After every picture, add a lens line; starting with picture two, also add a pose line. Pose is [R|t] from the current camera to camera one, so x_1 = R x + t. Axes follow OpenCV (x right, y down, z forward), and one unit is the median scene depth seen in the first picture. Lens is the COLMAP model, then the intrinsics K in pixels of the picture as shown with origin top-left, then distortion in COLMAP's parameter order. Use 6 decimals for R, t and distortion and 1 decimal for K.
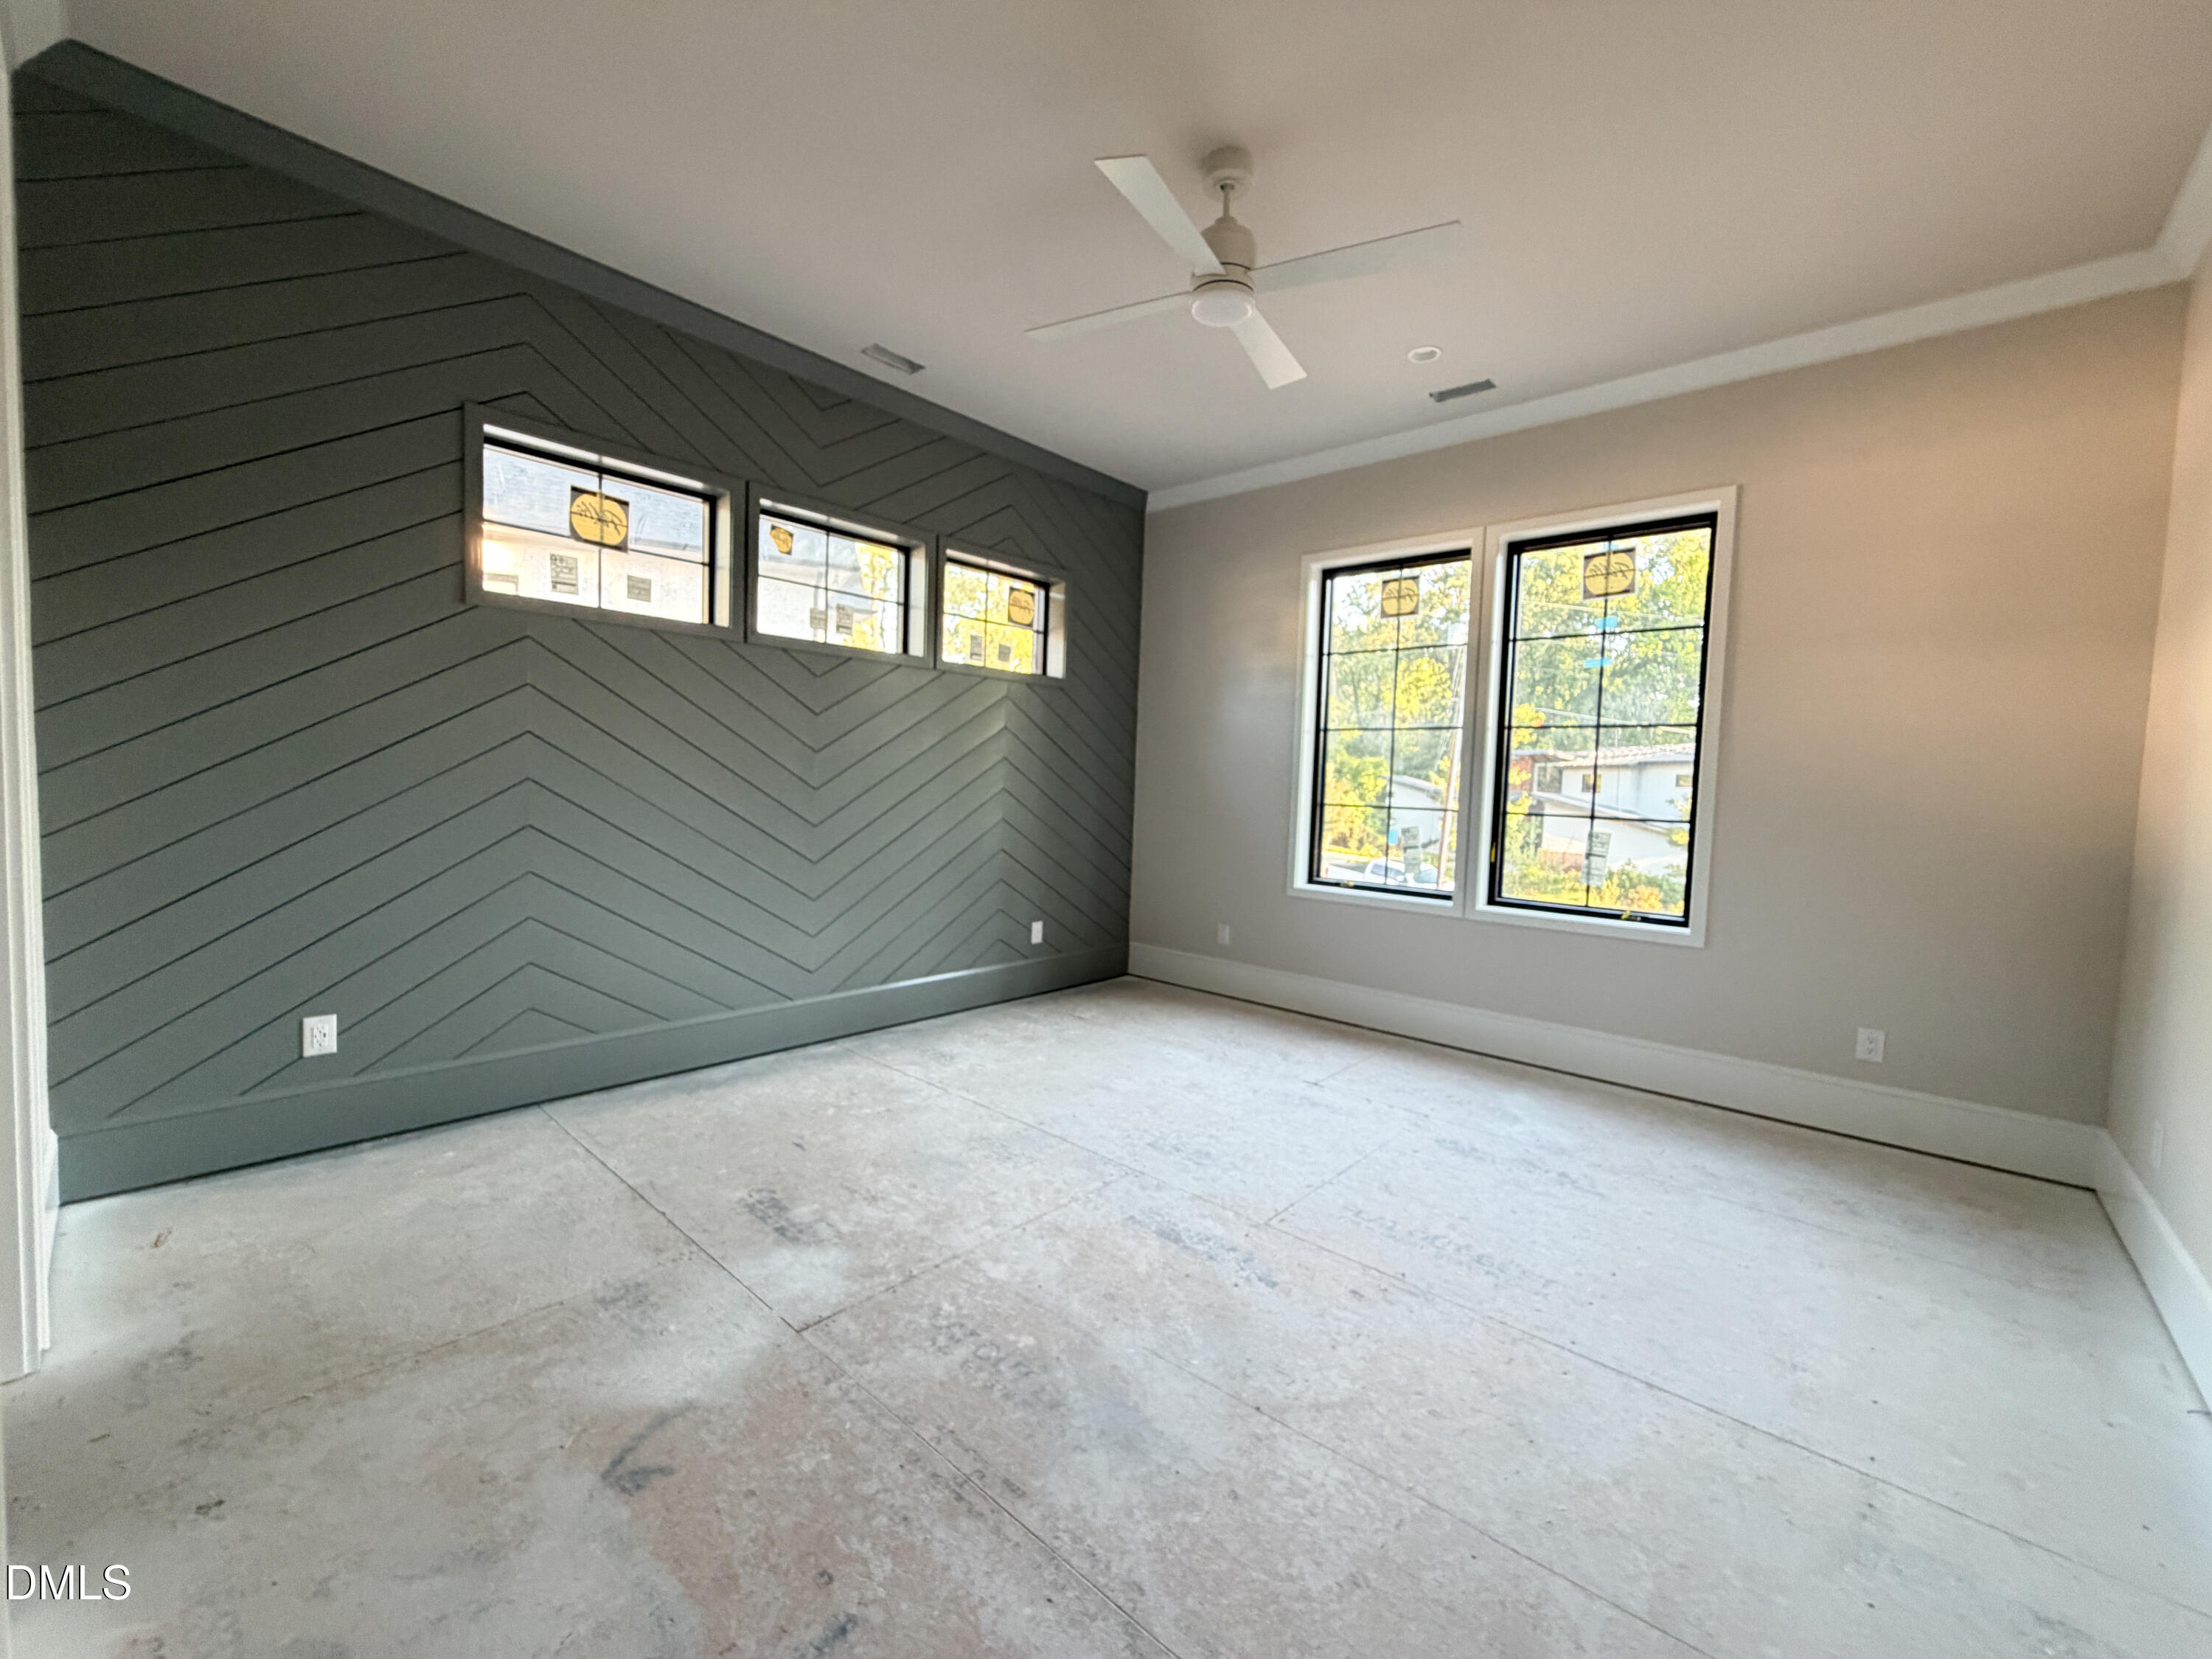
lens RADIAL K [[882.3, 0, 1096.3], [0, 882.3, 829.9], [0, 0, 1]] dist [0.002053, -0.000490]
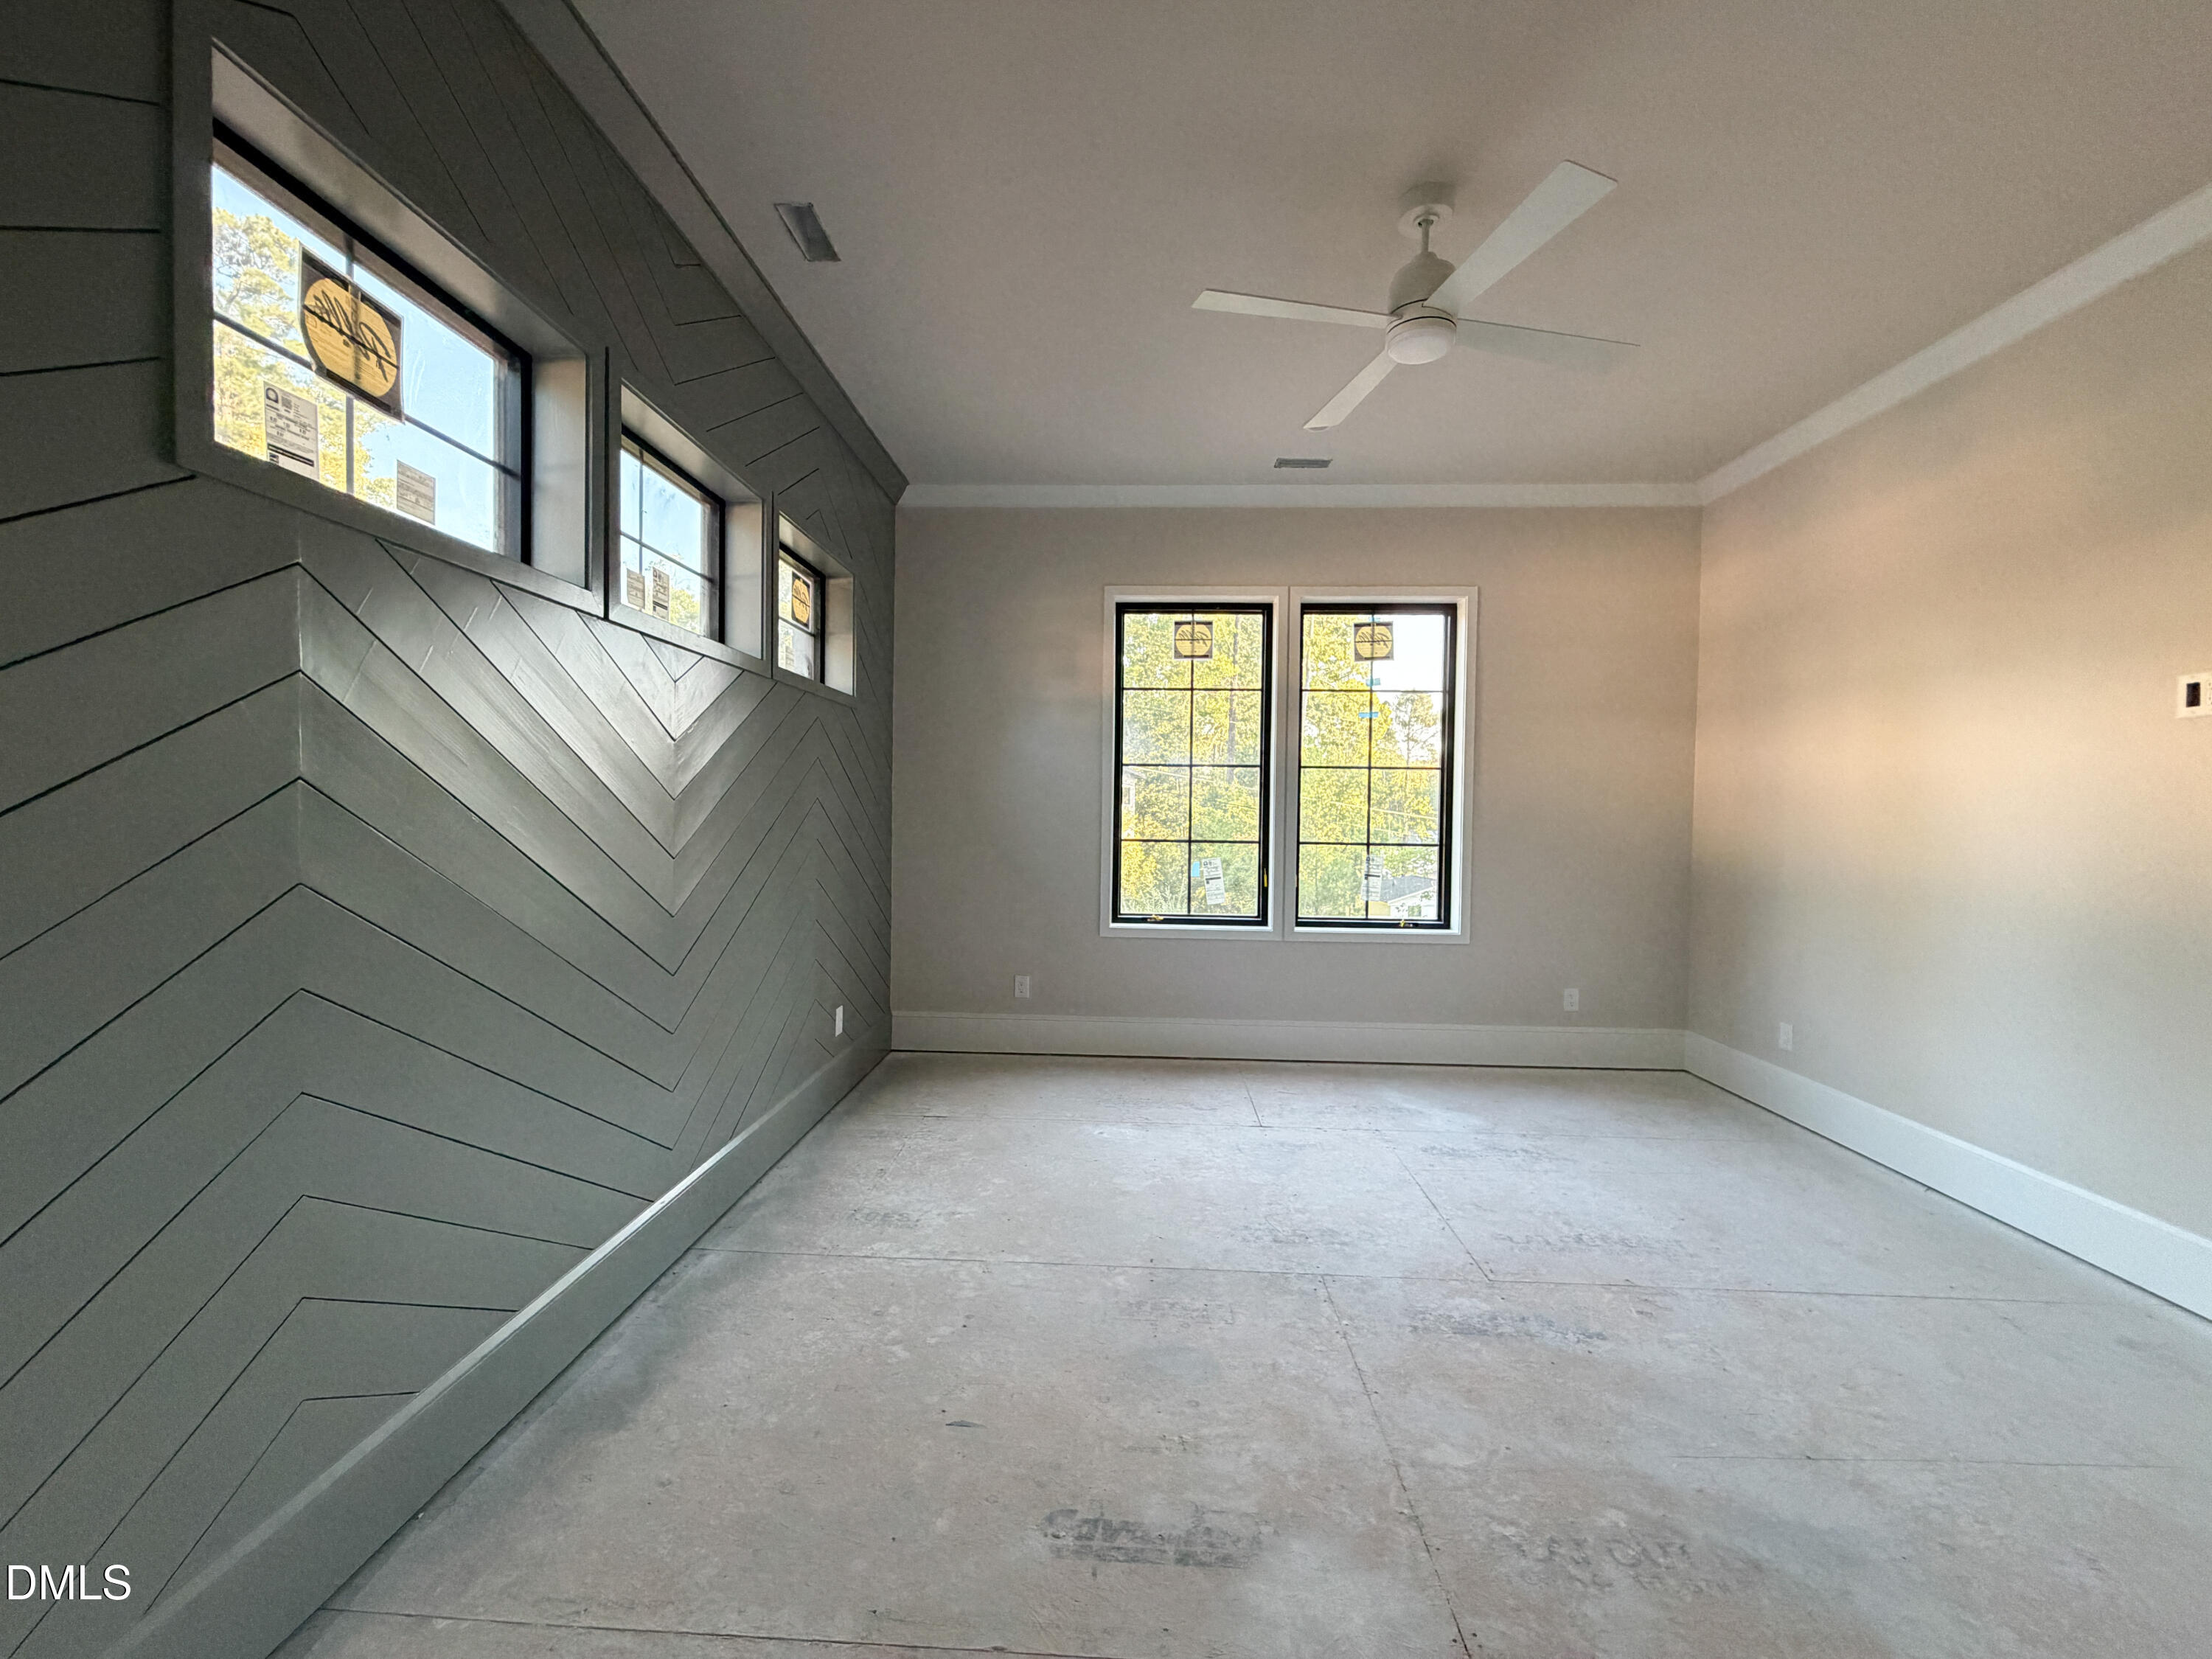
lens RADIAL K [[882.3, 0, 1101.3], [0, 882.3, 830.5], [0, 0, 1]] dist [0.002053, -0.000490]
pose [[0.777796, -0.037388, 0.627404, -0.459149], [0.051539, 0.998661, -0.004381, -0.044525], [-0.626400, 0.035743, 0.778682, 0.300075]]
